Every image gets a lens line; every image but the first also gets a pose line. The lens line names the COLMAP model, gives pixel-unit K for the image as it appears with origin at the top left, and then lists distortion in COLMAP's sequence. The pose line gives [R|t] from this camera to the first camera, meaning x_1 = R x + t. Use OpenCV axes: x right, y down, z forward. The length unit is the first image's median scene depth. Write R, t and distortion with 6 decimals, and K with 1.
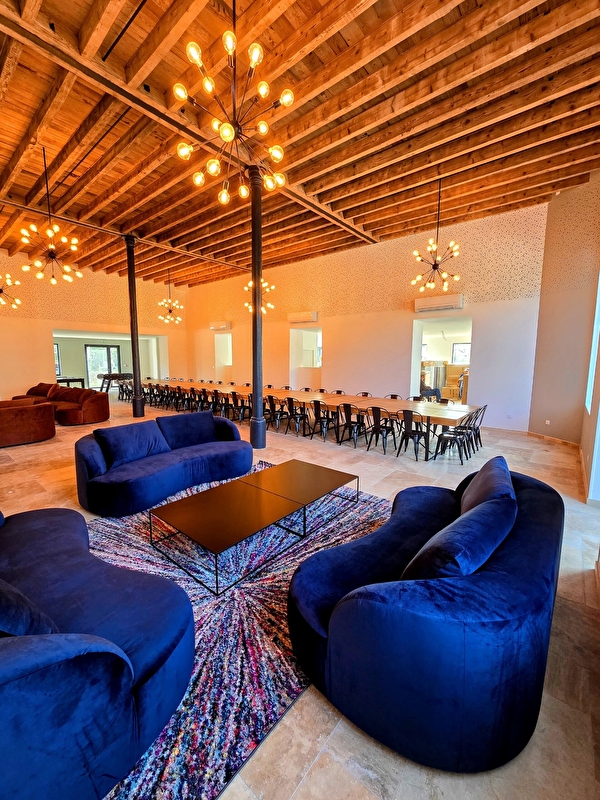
lens RADIAL K [[329.5, 0, 298.7], [0, 329.5, 395.9], [0, 0, 1]] dist [0.000858, 0.000854]
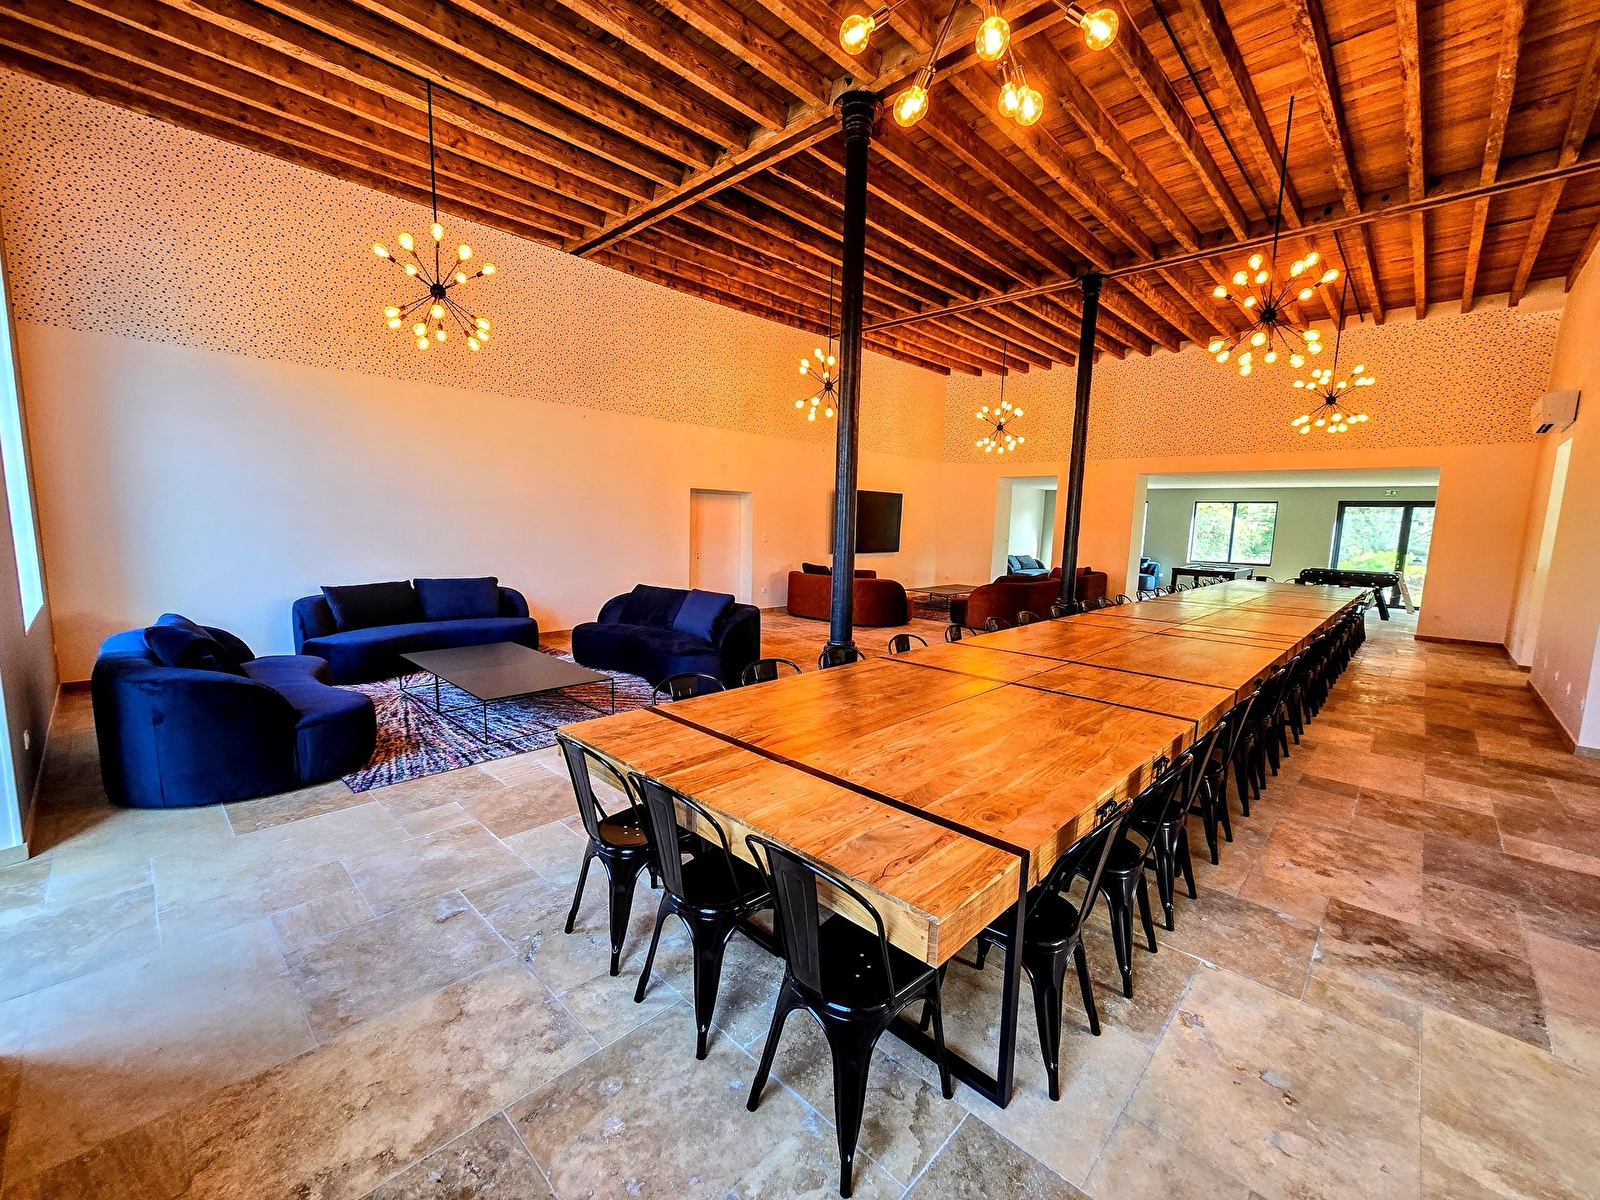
lens RADIAL K [[659.0, 0, 800.0], [0, 659.0, 600.0], [0, 0, 1]] dist [0.000858, 0.000854]
pose [[-0.066077, 0.117088, -0.990921, 1.518732], [-0.141544, 0.981949, 0.125466, -0.184940], [0.987724, 0.148550, -0.048311, 1.868619]]
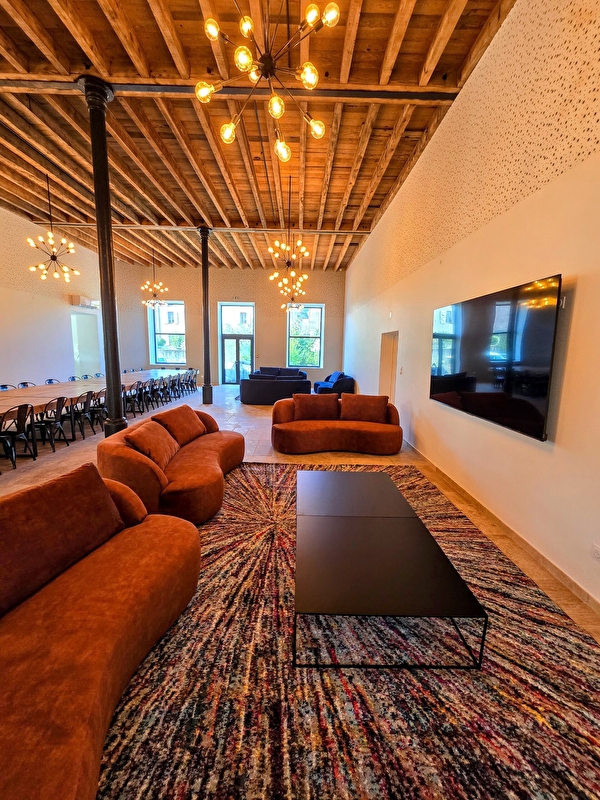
lens RADIAL K [[329.5, 0, 298.7], [0, 329.5, 395.9], [0, 0, 1]] dist [0.000858, 0.000854]
pose [[-0.760716, 0.067821, -0.645531, 0.406258], [-0.101942, 0.969700, 0.222012, -0.148519], [0.641029, 0.234695, -0.730753, 1.417327]]
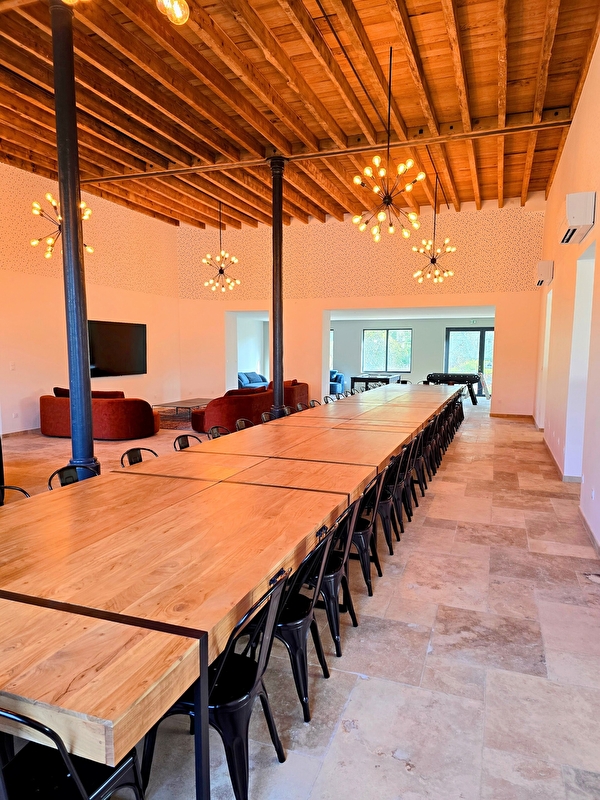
lens RADIAL K [[539.6, 0, 301.4], [0, 539.6, 403.2], [0, 0, 1]] dist [0.078015, -0.071130]
pose [[0.343322, 0.093880, -0.934514, 1.512062], [-0.111170, 0.992059, 0.058820, -0.195358], [0.932615, 0.083696, 0.351032, 1.903902]]
